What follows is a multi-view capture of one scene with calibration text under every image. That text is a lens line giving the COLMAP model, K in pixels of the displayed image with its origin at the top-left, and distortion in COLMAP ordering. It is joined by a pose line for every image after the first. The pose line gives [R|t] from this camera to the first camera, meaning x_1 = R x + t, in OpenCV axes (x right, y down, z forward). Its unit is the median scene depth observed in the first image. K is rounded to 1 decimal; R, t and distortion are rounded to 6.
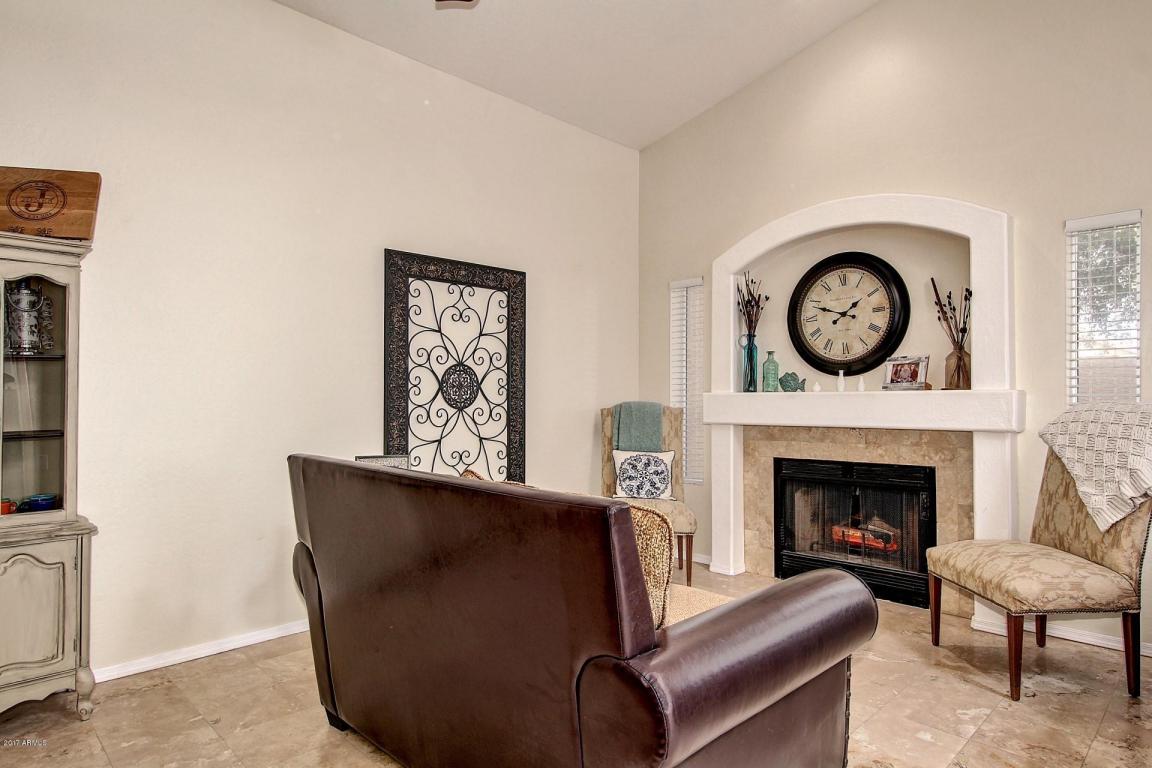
lens RADIAL K [[648.1, 0, 570.6], [0, 648.1, 393.1], [0, 0, 1]] dist [-0.019947, 0.005639]
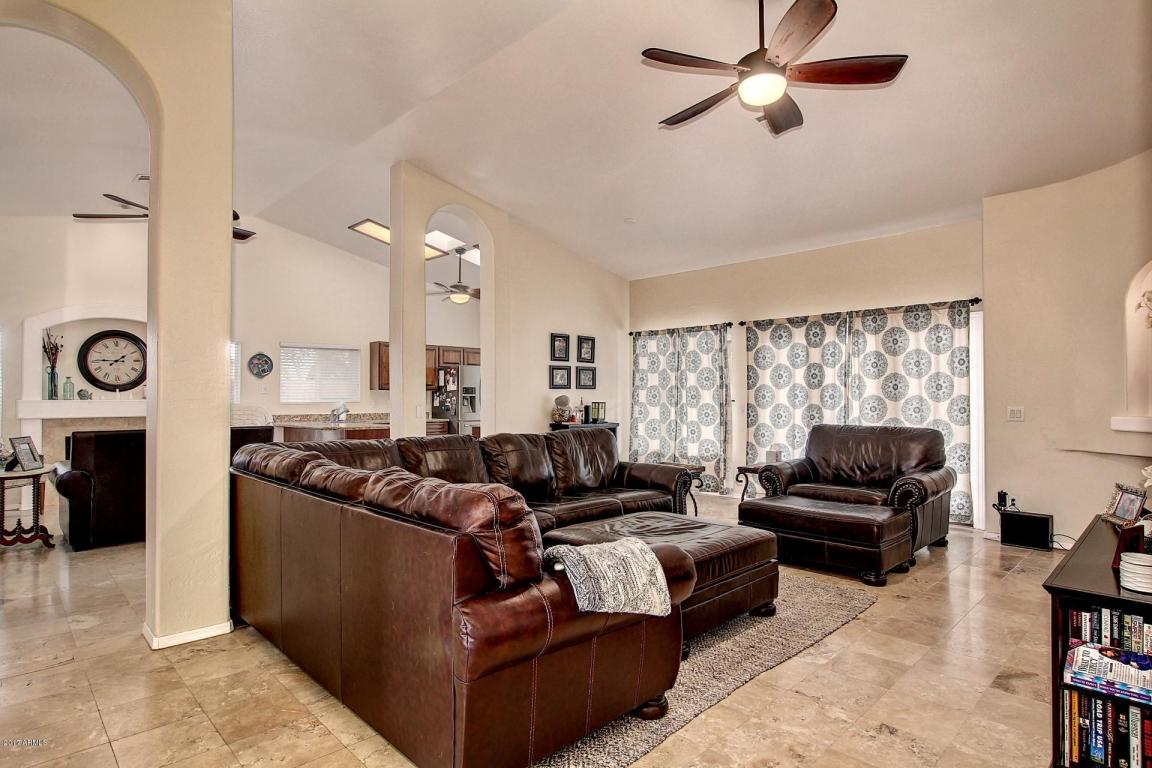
lens RADIAL K [[648.1, 0, 587.6], [0, 648.1, 391.2], [0, 0, 1]] dist [-0.019947, 0.005639]
pose [[-0.013834, 0.009087, 0.999863, -1.594073], [-0.007512, 0.999930, -0.009192, -0.020804], [-0.999876, -0.007638, -0.013764, -0.440687]]
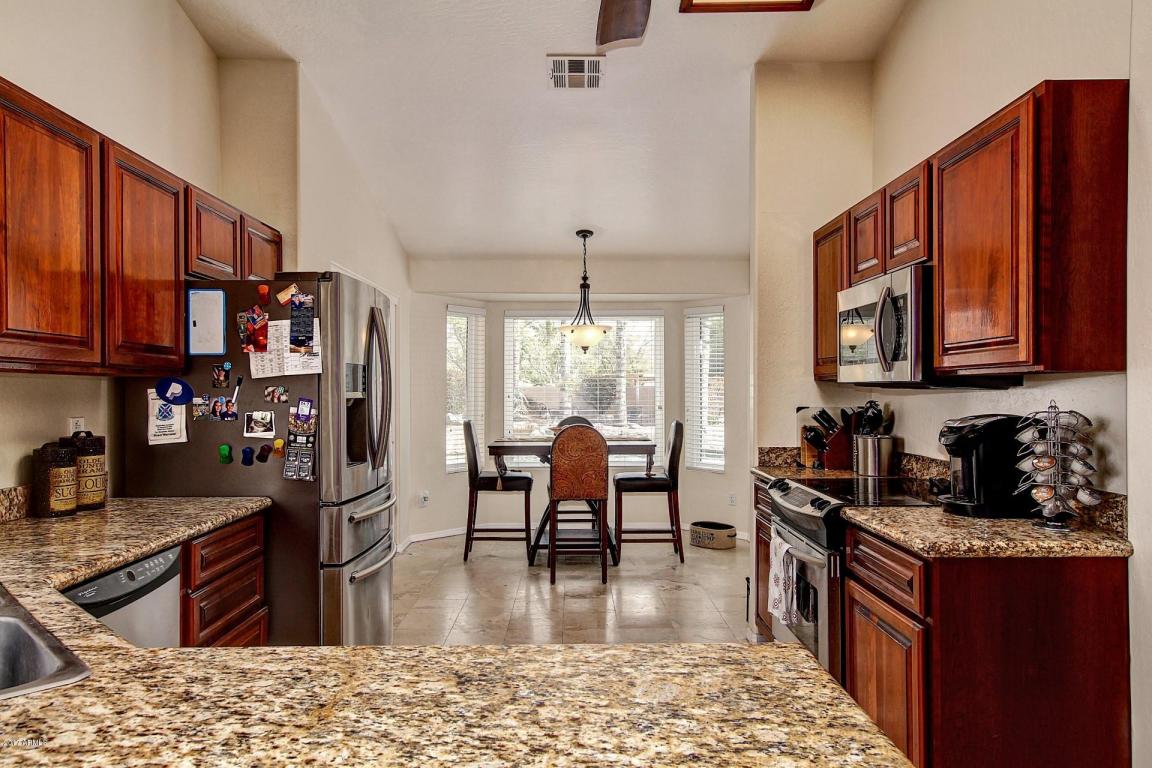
lens RADIAL K [[779.3, 0, 595.8], [0, 779.3, 392.1], [0, 0, 1]] dist [-0.004432, 0.009767]
pose [[-0.736813, -0.004557, 0.676081, 0.341032], [-0.008145, 0.999965, -0.002137, -0.029539], [-0.676048, -0.007081, -0.736824, 0.437840]]
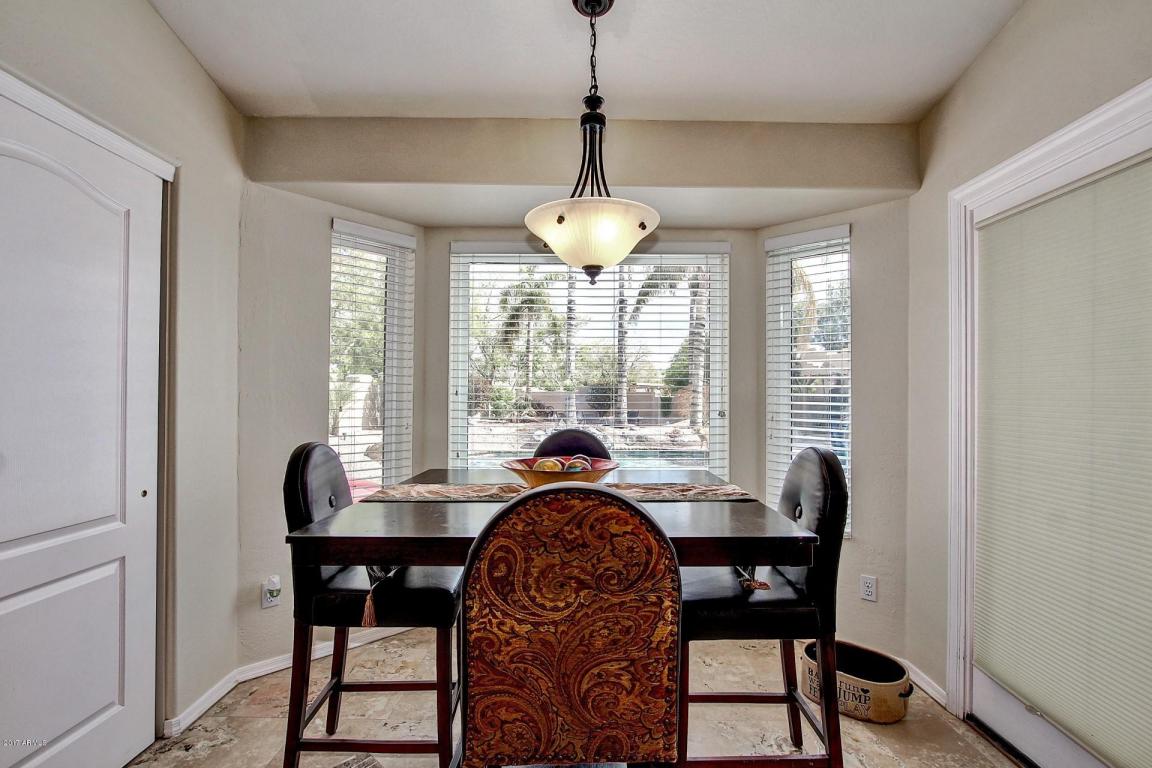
lens RADIAL K [[584.4, 0, 574.4], [0, 584.4, 390.5], [0, 0, 1]] dist [-0.006877, -0.000353]
pose [[-0.710907, -0.000696, 0.703285, 1.078438], [-0.014421, 0.999804, -0.013588, -0.015802], [-0.703138, -0.019802, -0.710778, -0.340179]]
